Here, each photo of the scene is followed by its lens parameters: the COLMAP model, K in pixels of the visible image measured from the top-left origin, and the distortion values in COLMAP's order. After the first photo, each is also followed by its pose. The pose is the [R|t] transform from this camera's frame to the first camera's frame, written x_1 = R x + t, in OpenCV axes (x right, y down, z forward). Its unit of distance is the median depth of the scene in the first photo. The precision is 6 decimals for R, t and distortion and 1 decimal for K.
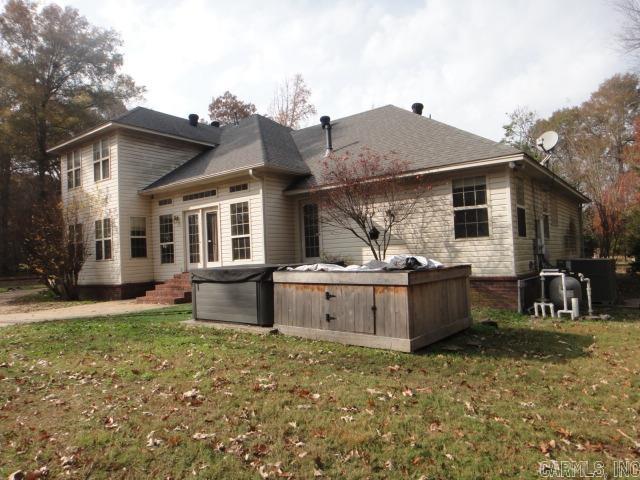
lens RADIAL K [[432.6, 0, 320.0], [0, 432.6, 240.0], [0, 0, 1]] dist [0.002513, -0.000536]
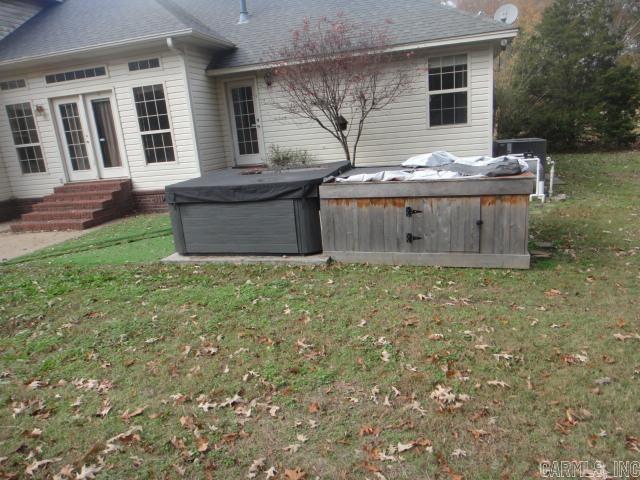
lens RADIAL K [[432.6, 0, 320.0], [0, 432.6, 240.0], [0, 0, 1]] dist [0.002513, -0.000536]
pose [[0.928878, -0.130312, 0.346704, -0.282188], [0.034203, 0.962244, 0.270031, -0.029760], [-0.368802, -0.238967, 0.898265, 0.211444]]
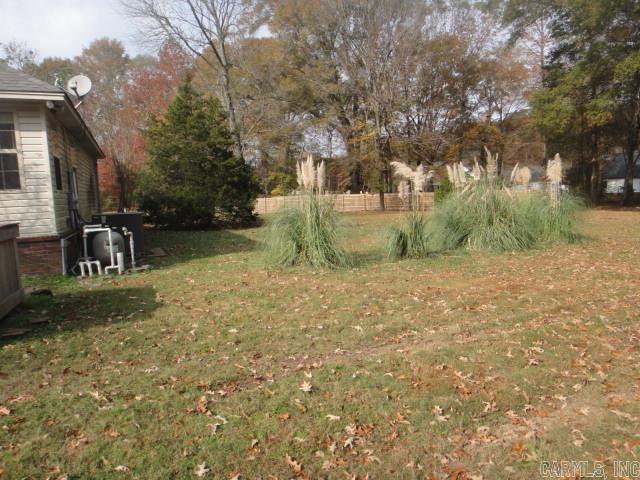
lens RADIAL K [[443.2, 0, 306.8], [0, 443.2, 232.6], [0, 0, 1]] dist [0.003563, 0.001342]
pose [[0.516785, -0.065708, 0.853590, -0.054554], [-0.002617, 0.996924, 0.078326, 0.007232], [-0.856111, -0.042712, 0.515024, 0.104635]]
